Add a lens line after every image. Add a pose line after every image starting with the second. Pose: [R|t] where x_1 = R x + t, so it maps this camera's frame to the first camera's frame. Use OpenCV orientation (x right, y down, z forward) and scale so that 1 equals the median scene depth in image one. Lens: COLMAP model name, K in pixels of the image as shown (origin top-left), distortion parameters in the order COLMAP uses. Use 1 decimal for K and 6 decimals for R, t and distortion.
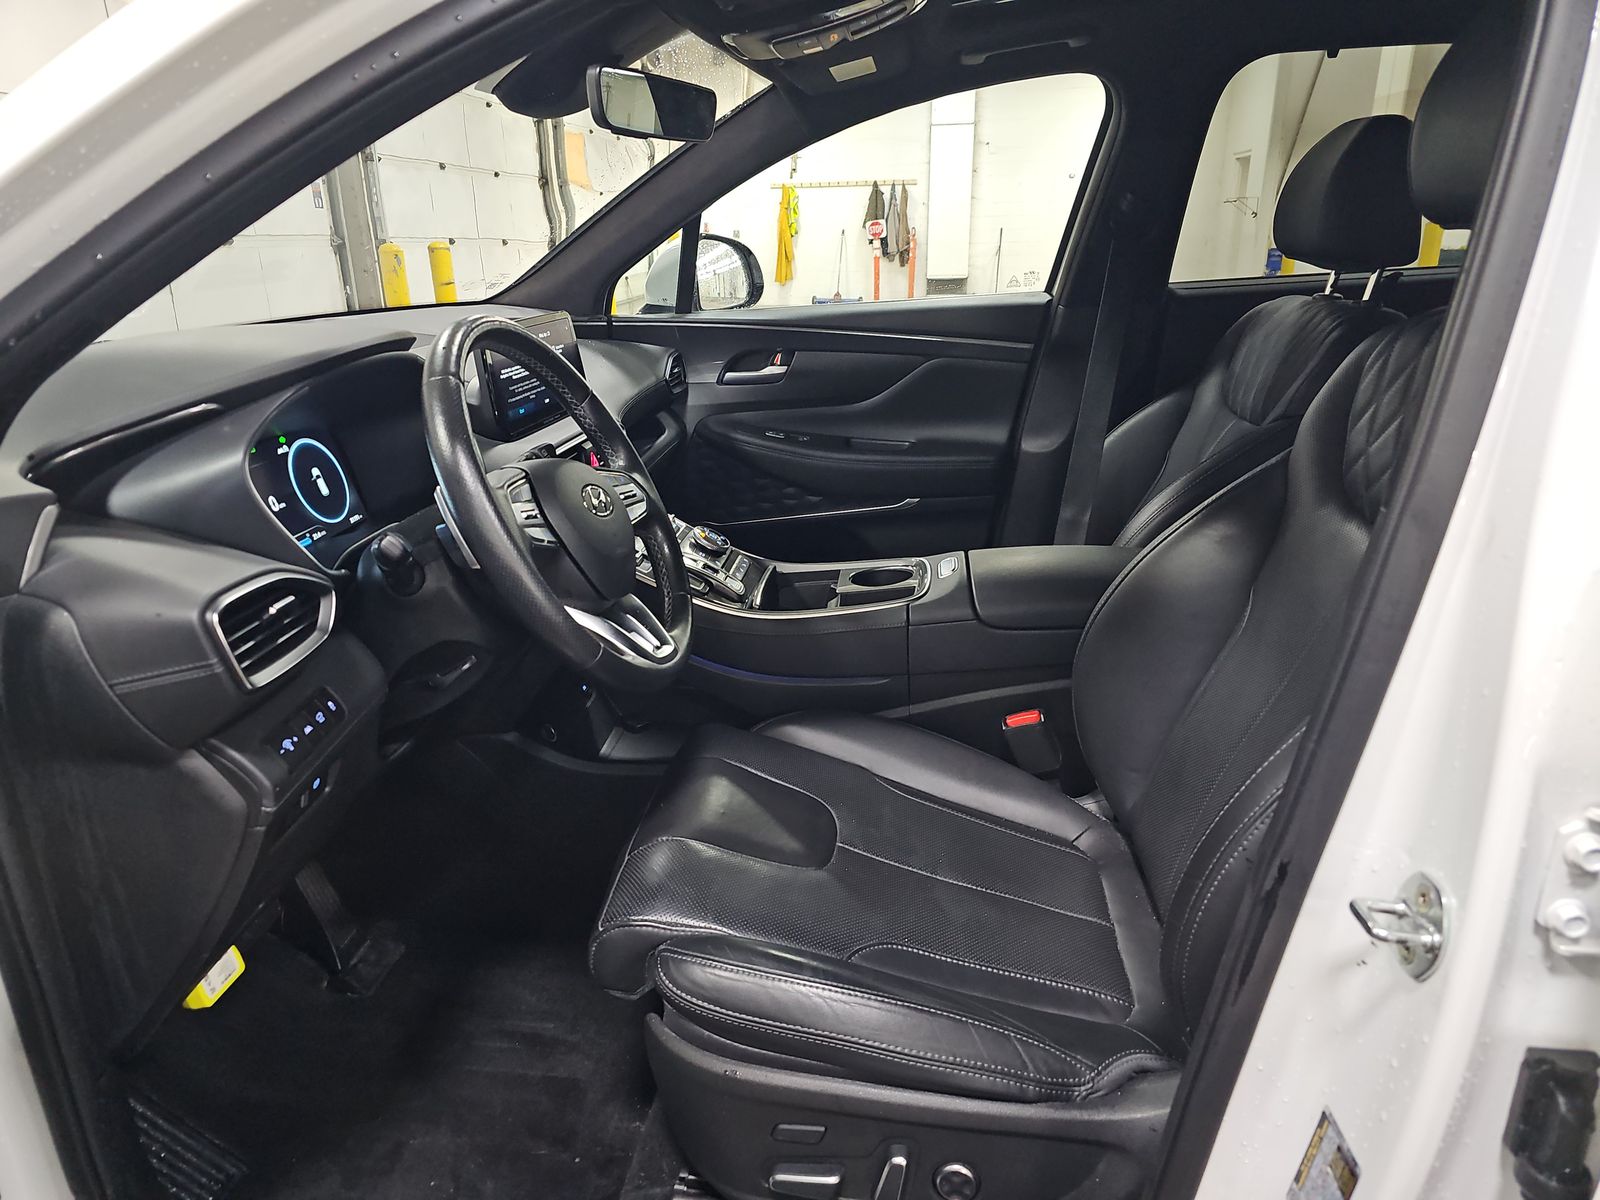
lens RADIAL K [[1052.4, 0, 783.7], [0, 1052.4, 605.3], [0, 0, 1]] dist [0.054370, -0.025698]
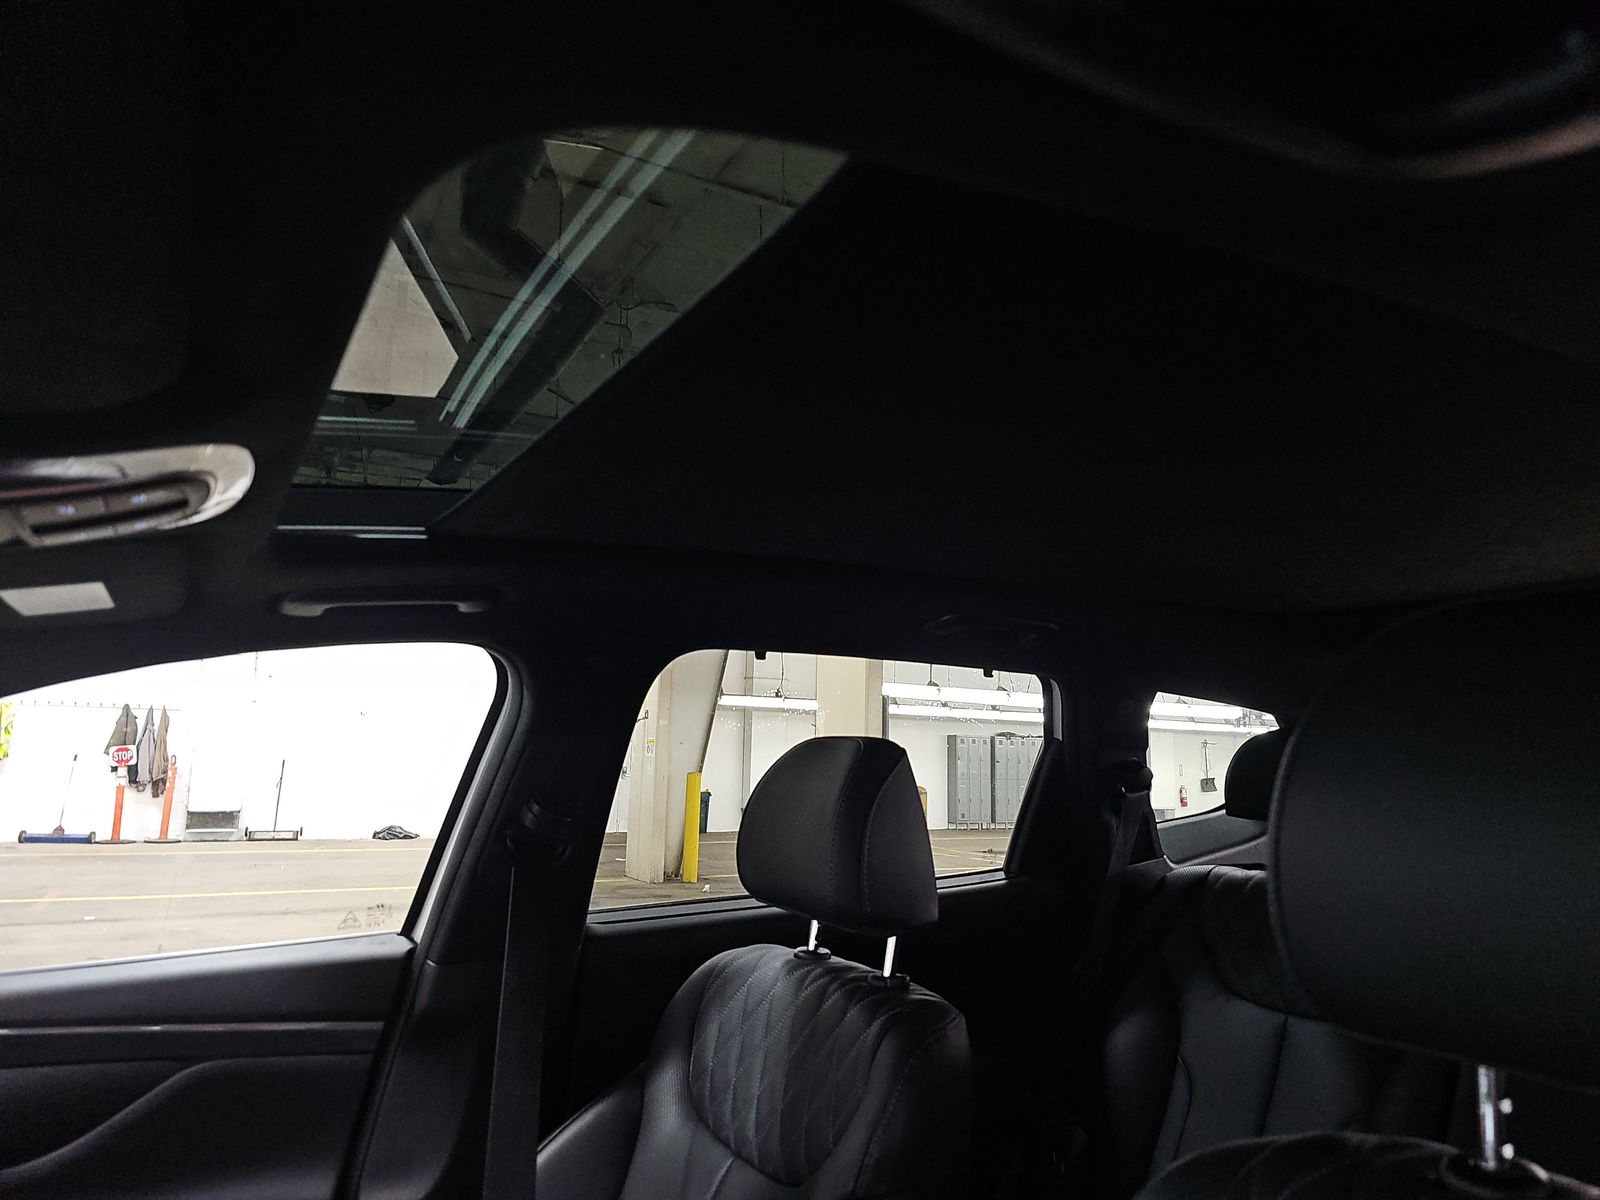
lens RADIAL K [[1052.4, 0, 800.6], [0, 1052.4, 603.6], [0, 0, 1]] dist [0.054370, -0.025698]
pose [[0.801053, 0.118562, 0.586735, 0.038618], [0.170177, 0.894636, -0.413118, -0.178822], [-0.573894, 0.430778, 0.696474, 0.342612]]
